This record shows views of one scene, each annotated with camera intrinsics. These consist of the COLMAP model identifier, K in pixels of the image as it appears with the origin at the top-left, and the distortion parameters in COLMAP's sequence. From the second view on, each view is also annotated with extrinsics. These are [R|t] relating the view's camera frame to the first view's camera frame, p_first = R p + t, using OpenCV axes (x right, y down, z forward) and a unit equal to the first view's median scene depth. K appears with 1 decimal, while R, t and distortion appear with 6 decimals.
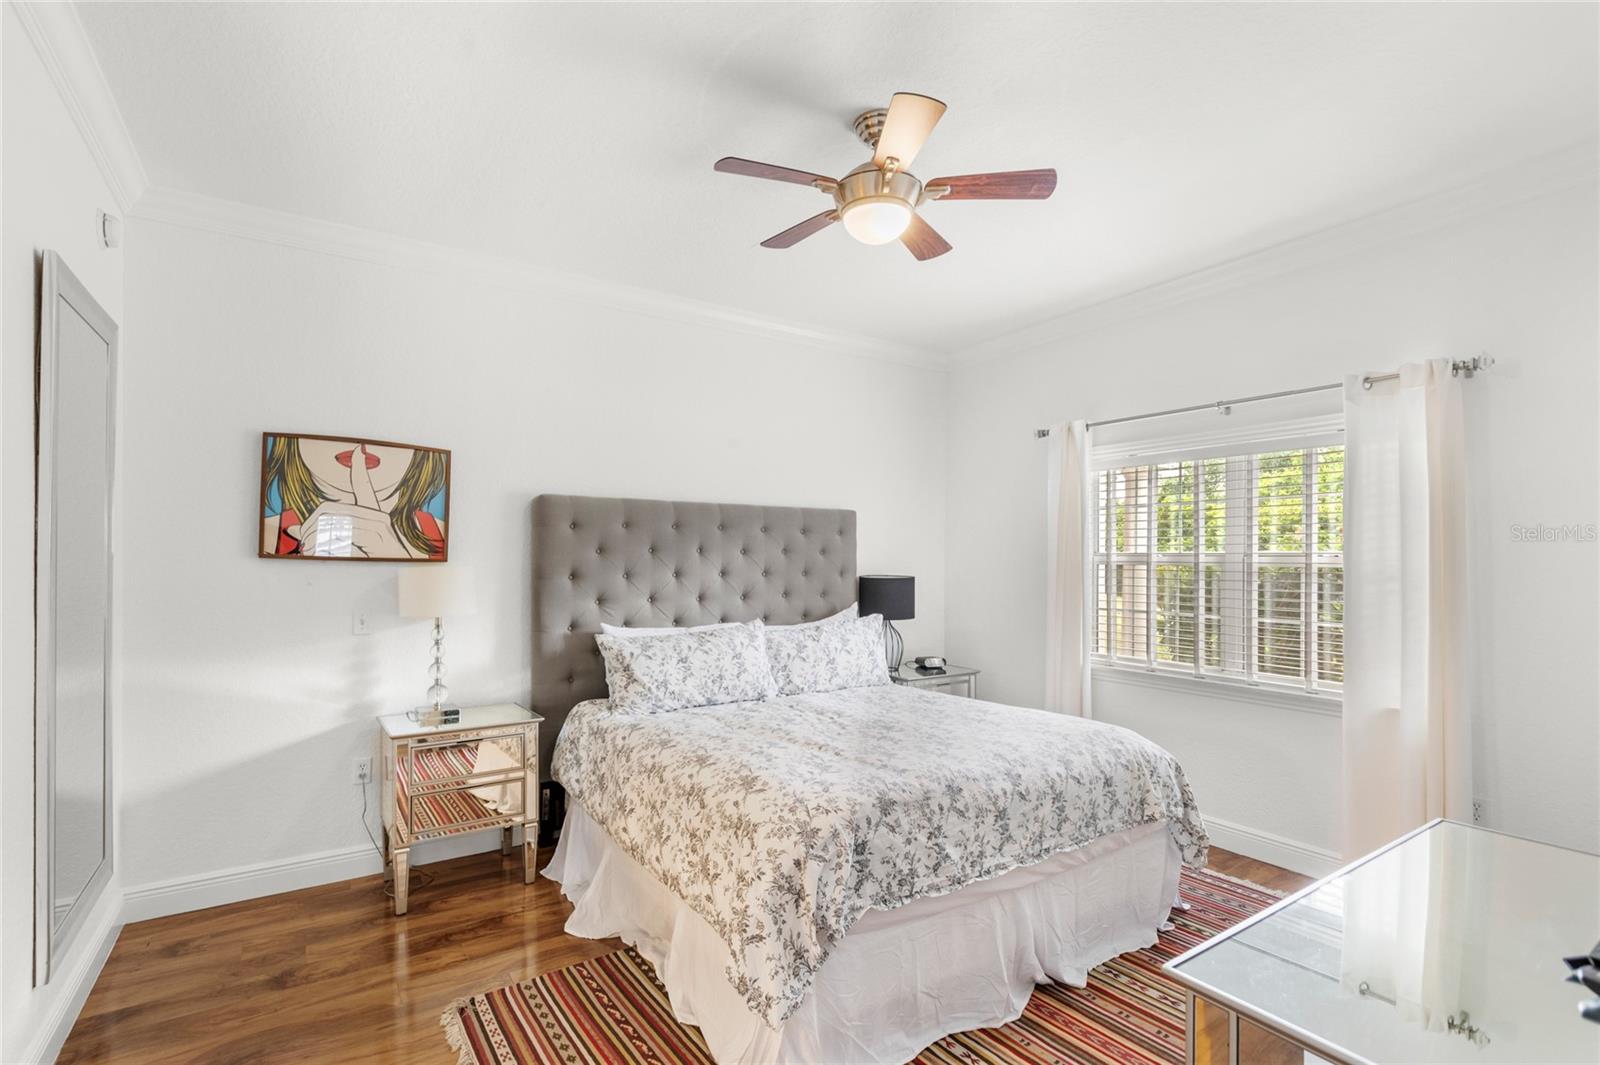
lens RADIAL K [[743.2, 0, 773.2], [0, 743.2, 563.5], [0, 0, 1]] dist [0.001776, 0.000185]
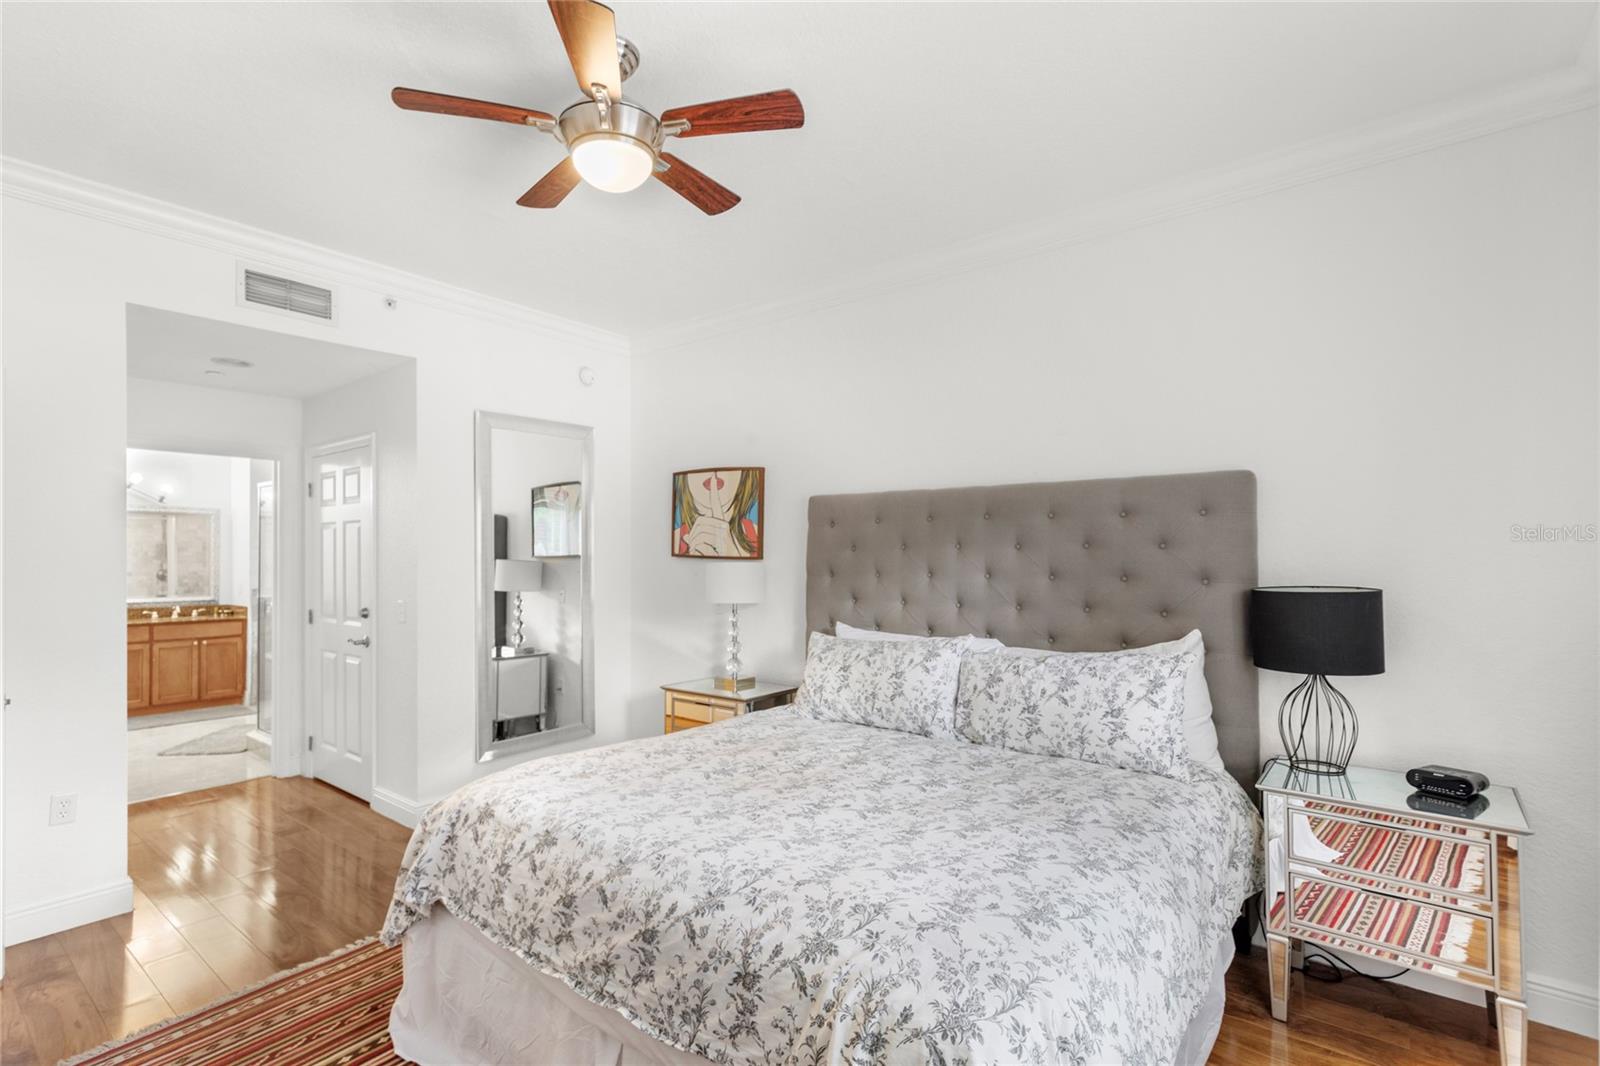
lens RADIAL K [[754.0, 0, 778.1], [0, 754.0, 553.1], [0, 0, 1]] dist [-0.002835, 0.000075]
pose [[0.309047, -0.009958, -0.950995, 0.745108], [-0.001546, 0.999939, -0.010973, 0.000858], [0.951045, 0.004862, 0.309013, 0.662242]]
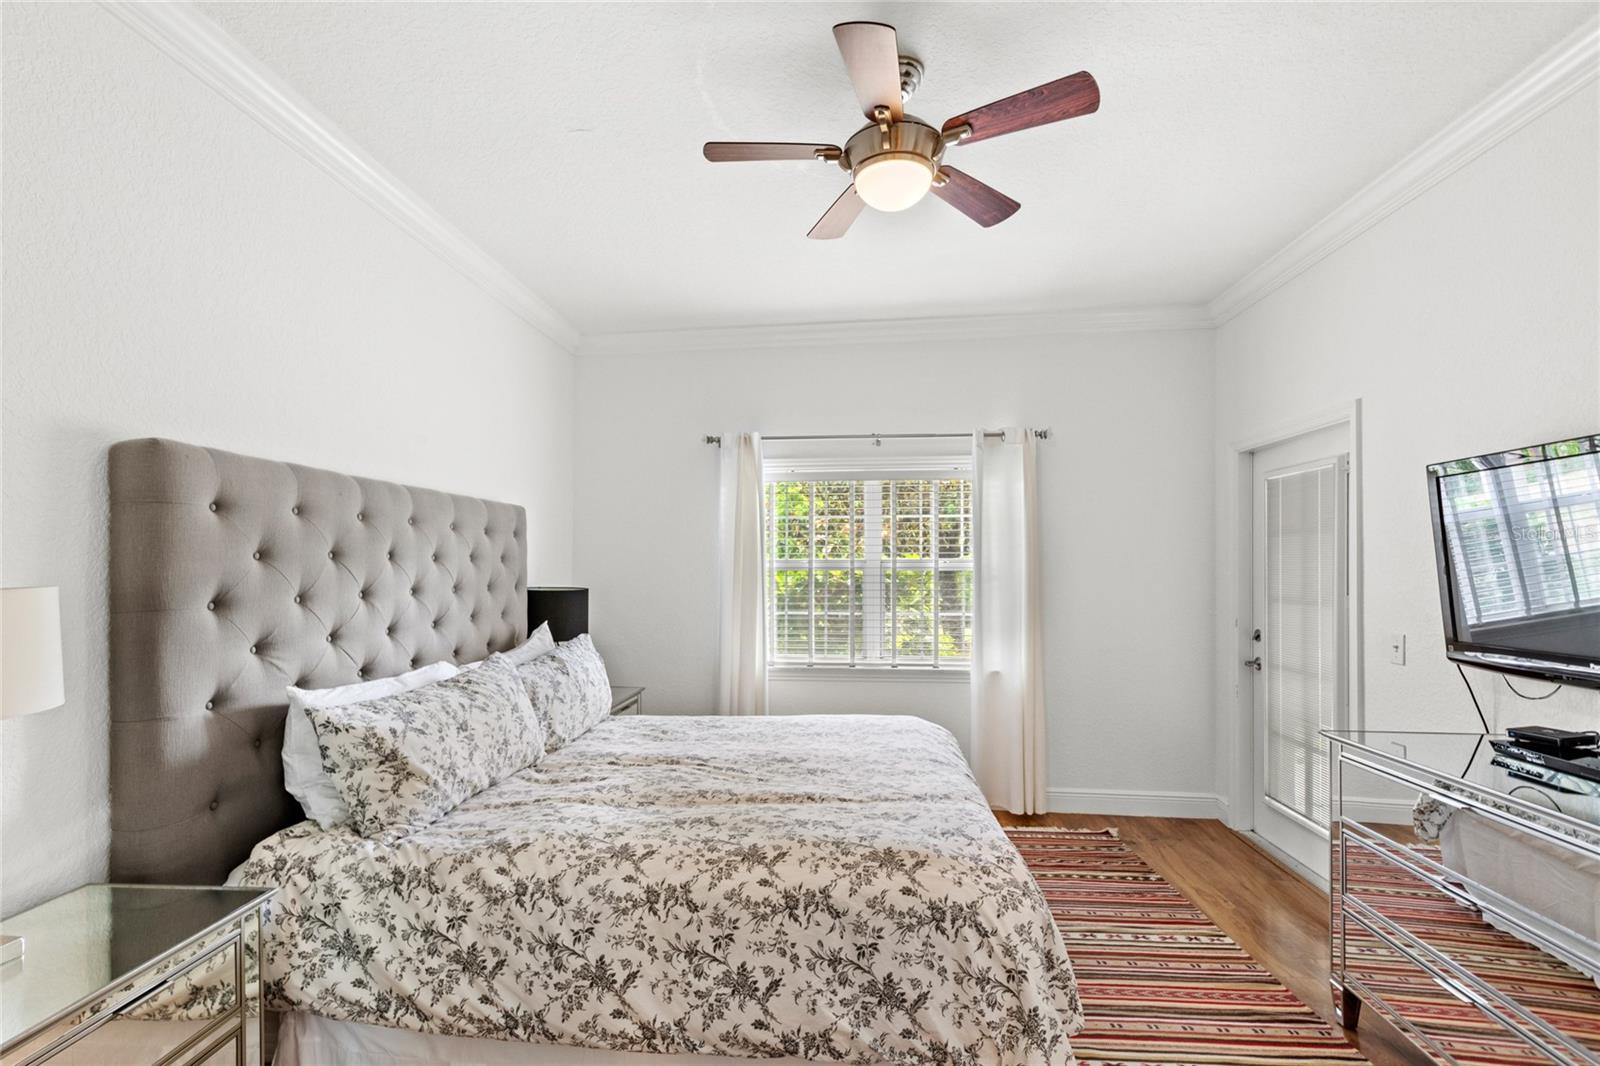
lens RADIAL K [[741.9, 0, 765.1], [0, 741.9, 555.2], [0, 0, 1]] dist [0.010941, 0.000438]
pose [[0.637023, 0.004583, 0.770831, -0.465721], [0.011358, 0.999818, -0.015330, -0.005822], [-0.770761, 0.018521, 0.636855, 0.399119]]
